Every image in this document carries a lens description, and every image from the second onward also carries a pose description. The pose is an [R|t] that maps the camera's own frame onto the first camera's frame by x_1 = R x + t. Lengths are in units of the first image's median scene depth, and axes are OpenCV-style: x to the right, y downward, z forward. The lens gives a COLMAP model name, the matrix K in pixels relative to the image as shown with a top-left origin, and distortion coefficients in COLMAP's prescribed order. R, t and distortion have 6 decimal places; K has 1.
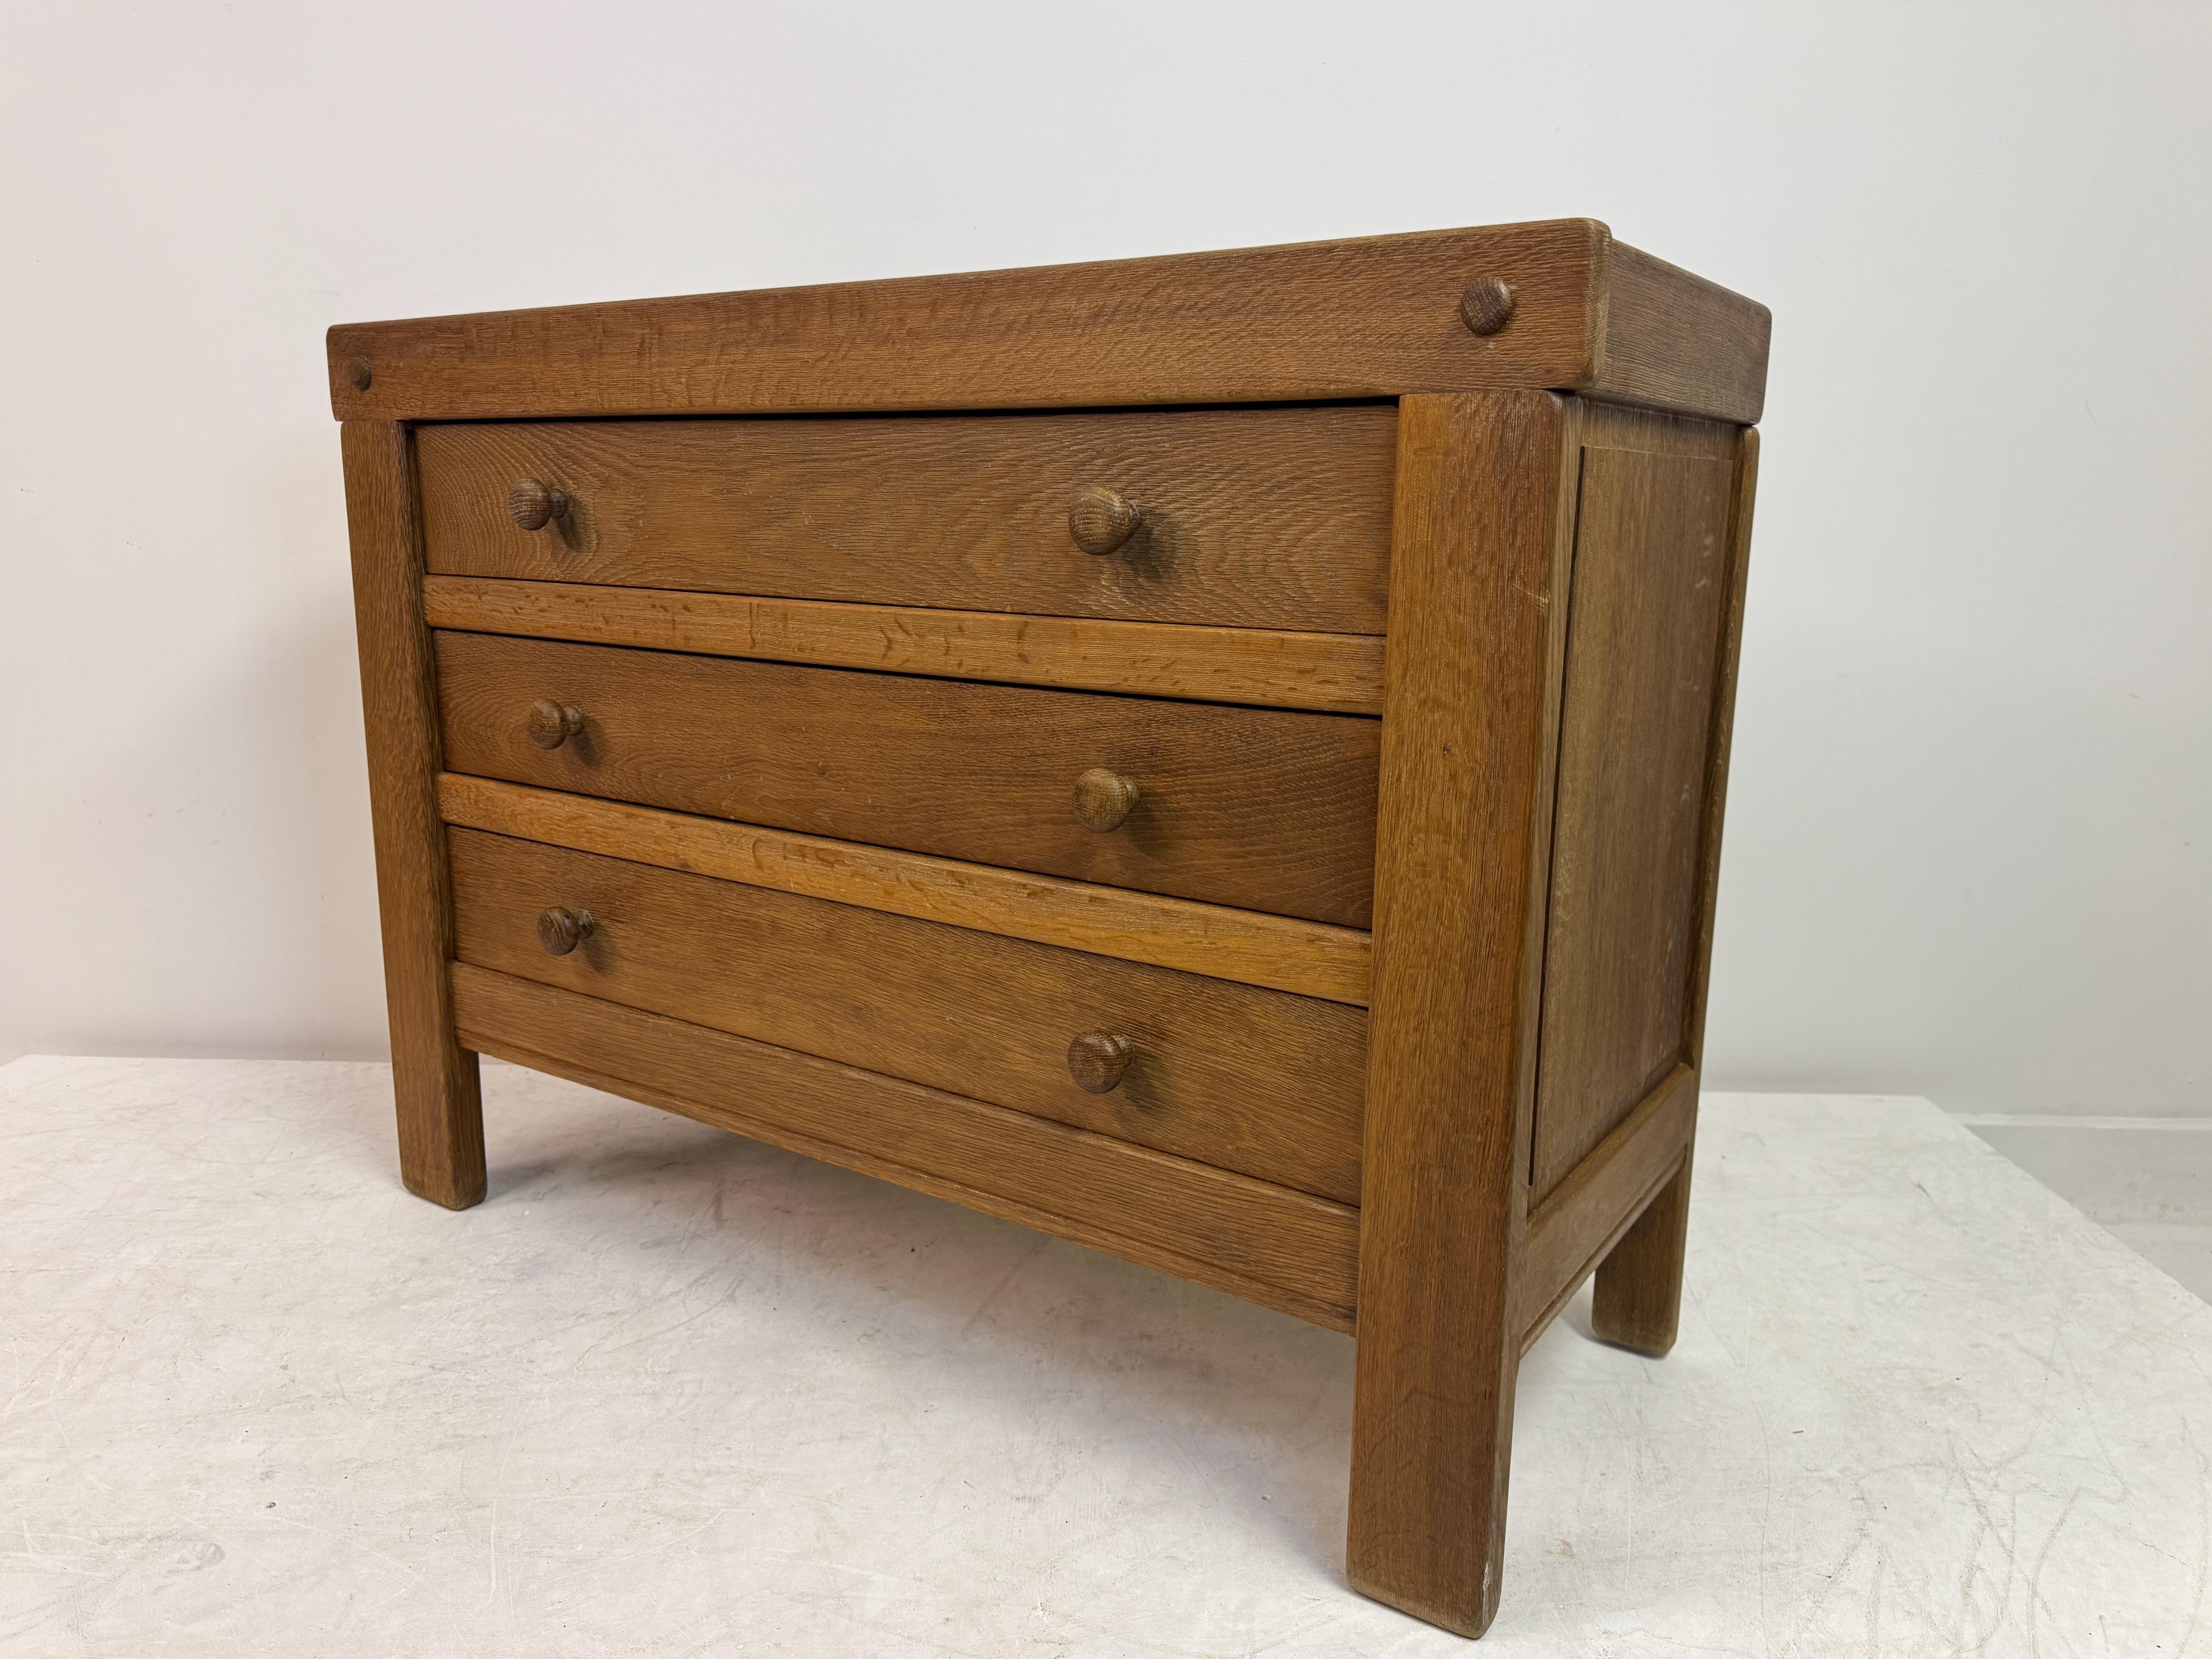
lens RADIAL K [[1581.9, 0, 1106.0], [0, 1581.9, 829.5], [0, 0, 1]] dist [0.184835, -0.397107]
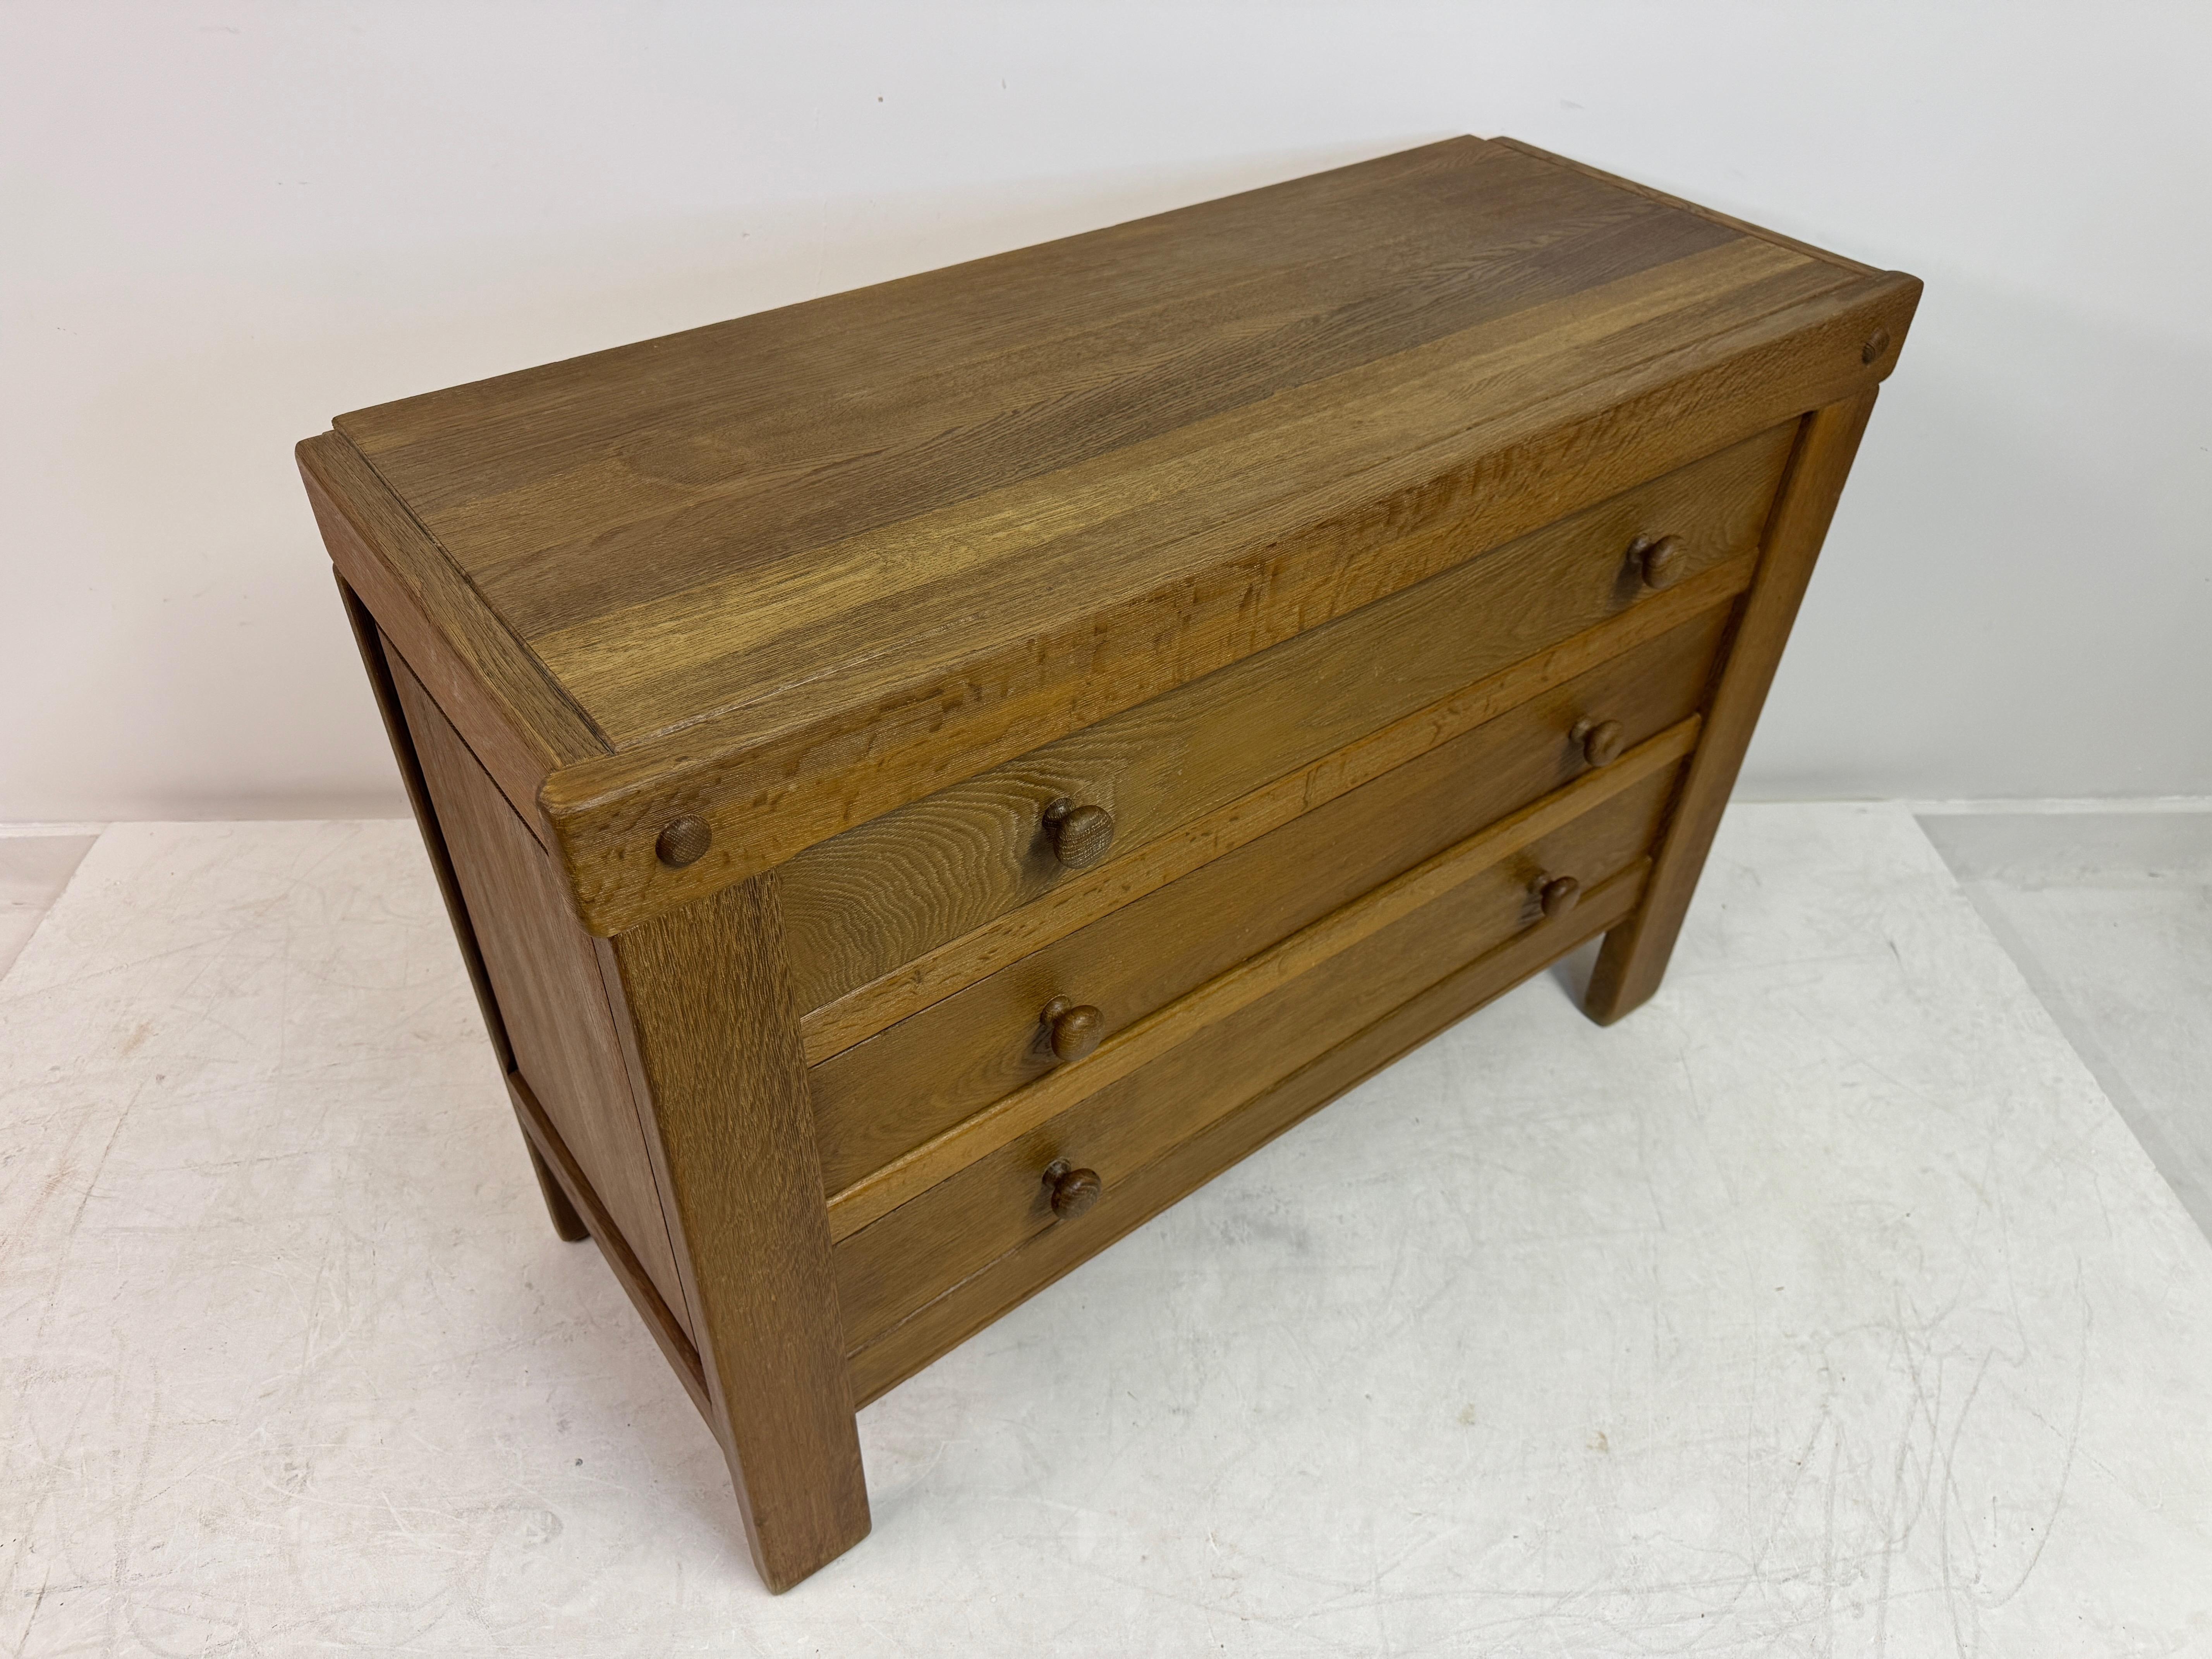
lens RADIAL K [[1550.9, 0, 1108.8], [0, 1550.9, 829.3], [0, 0, 1]] dist [0.158213, -0.348800]
pose [[0.311364, -0.619601, 0.720519, -1.068439], [0.169535, 0.782263, 0.599435, -0.778851], [-0.935046, -0.064489, 0.348613, 0.894766]]
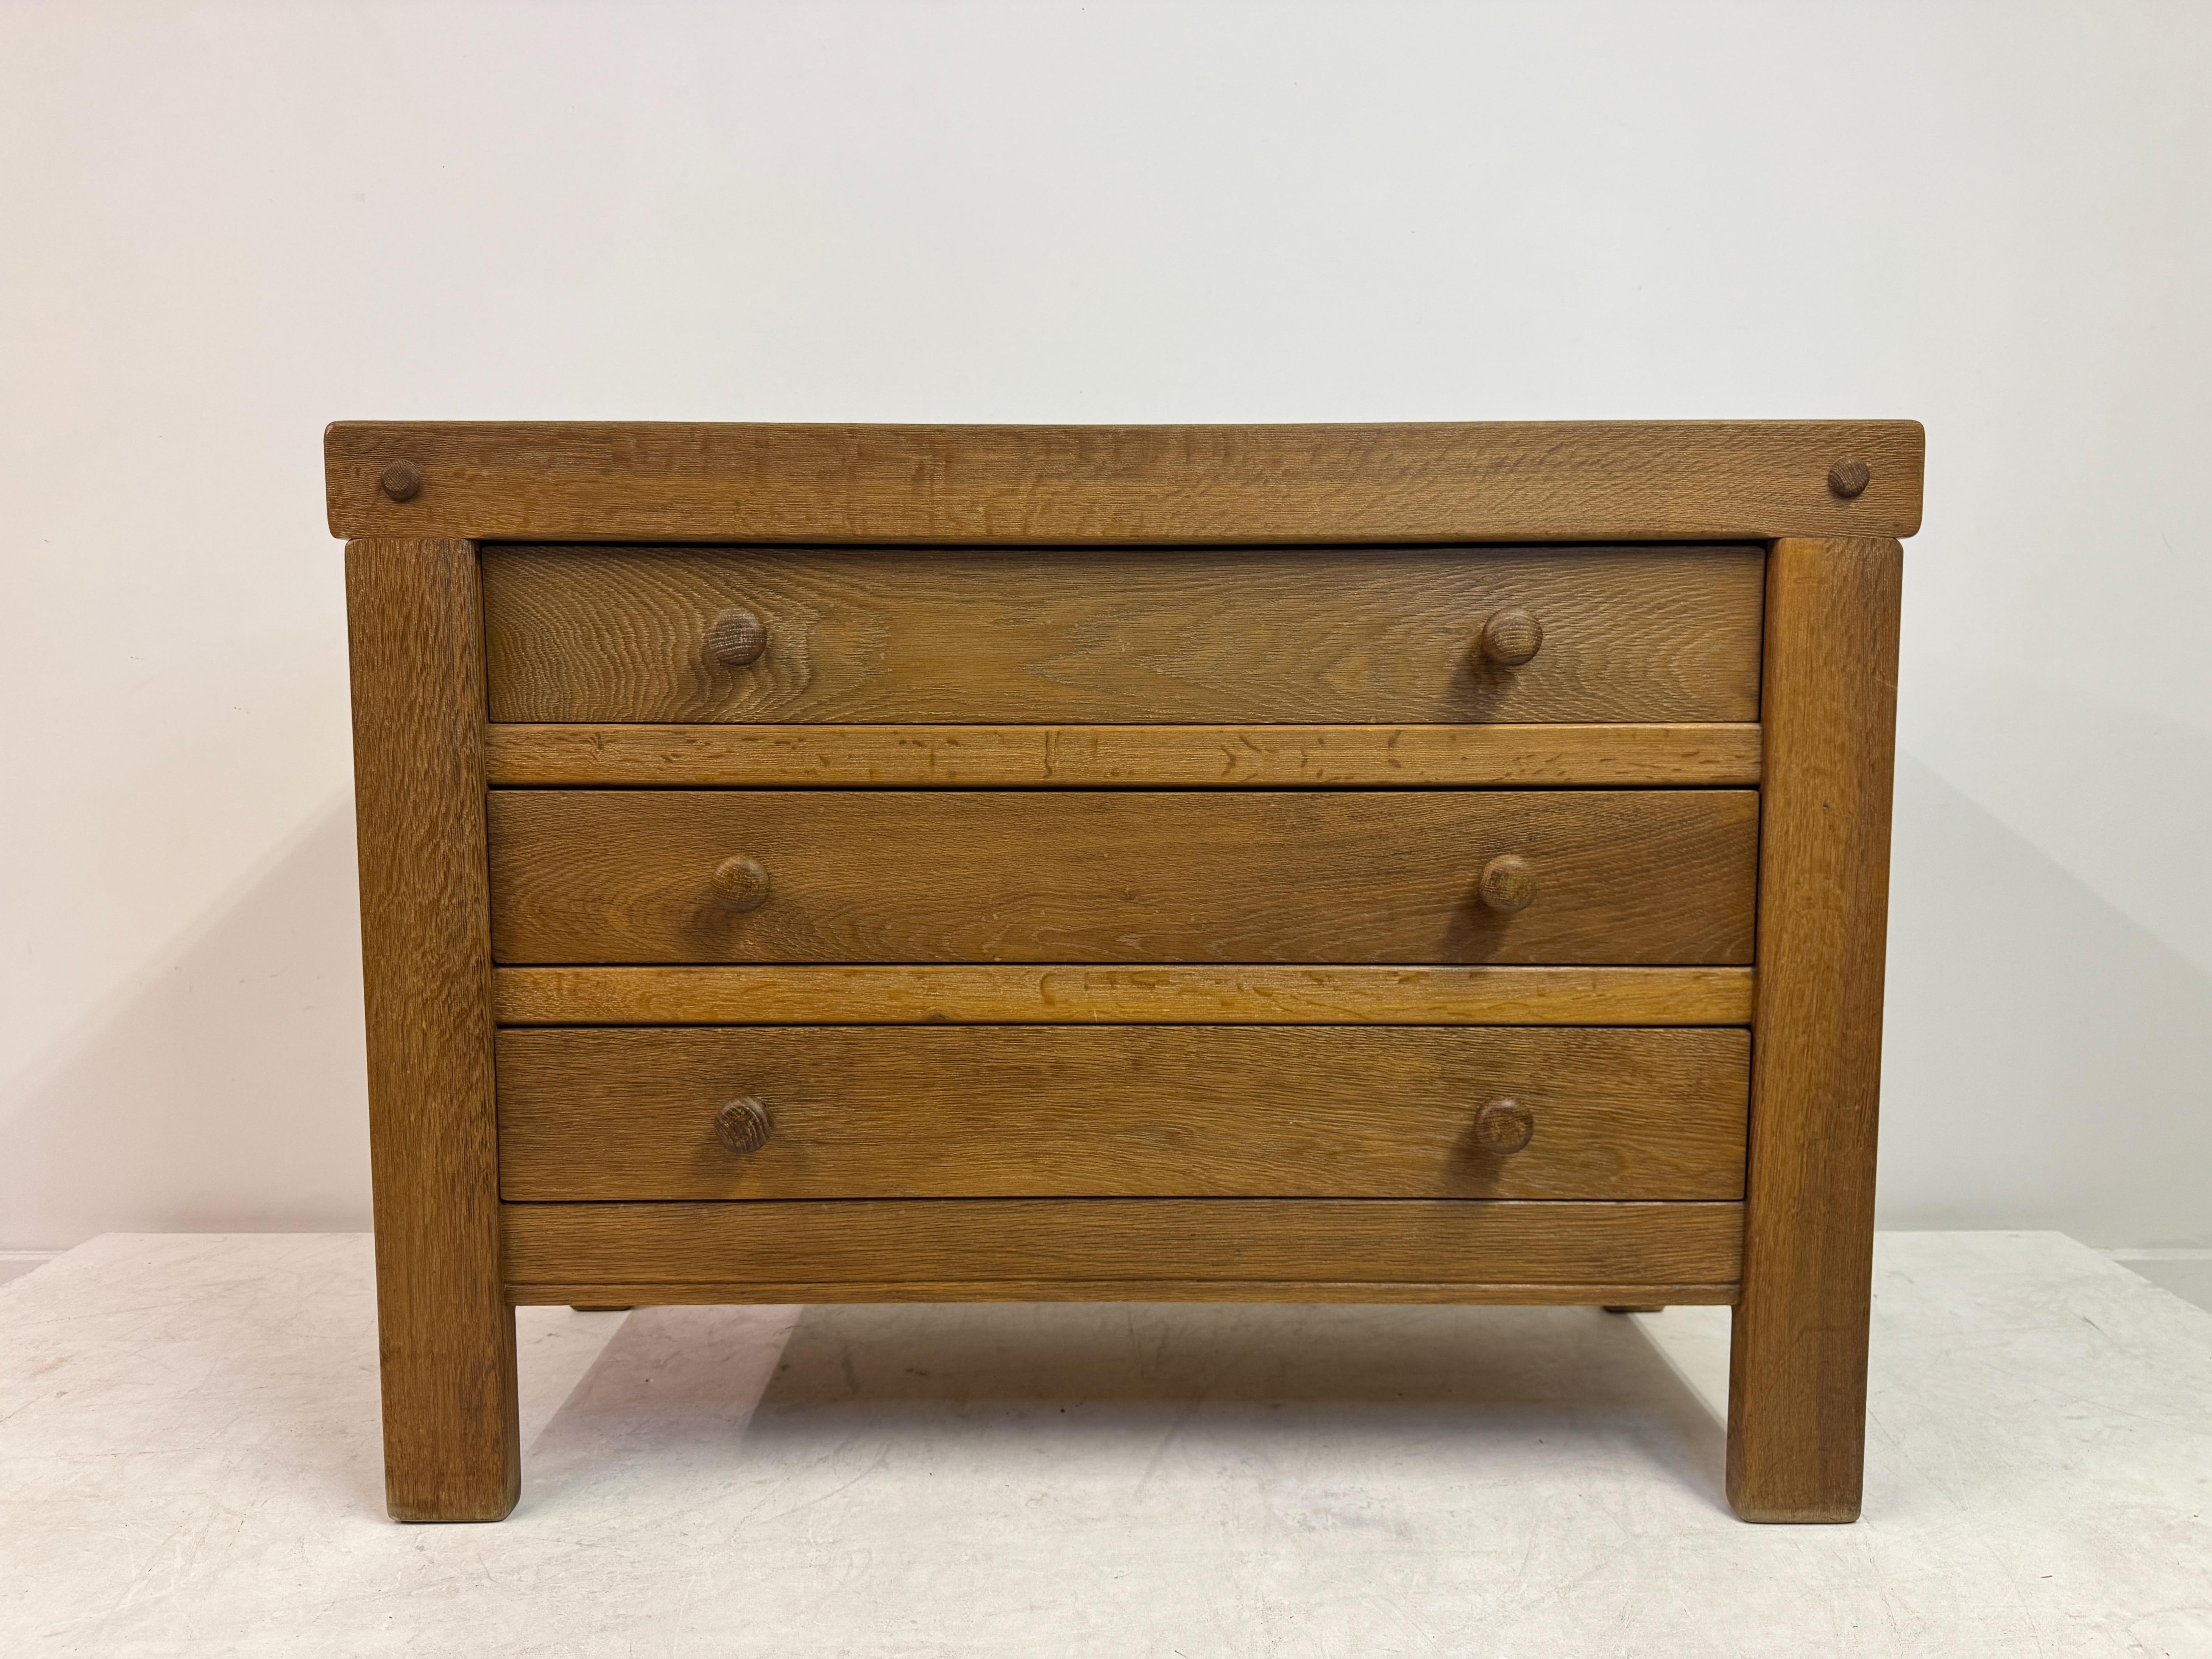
lens RADIAL K [[1543.2, 0, 1108.5], [0, 1543.2, 832.1], [0, 0, 1]] dist [0.192105, -0.437086]
pose [[0.825489, -0.062344, 0.560965, -0.828314], [0.124083, 0.989612, -0.072612, -0.007211], [-0.550610, 0.129546, 0.824649, 0.227869]]
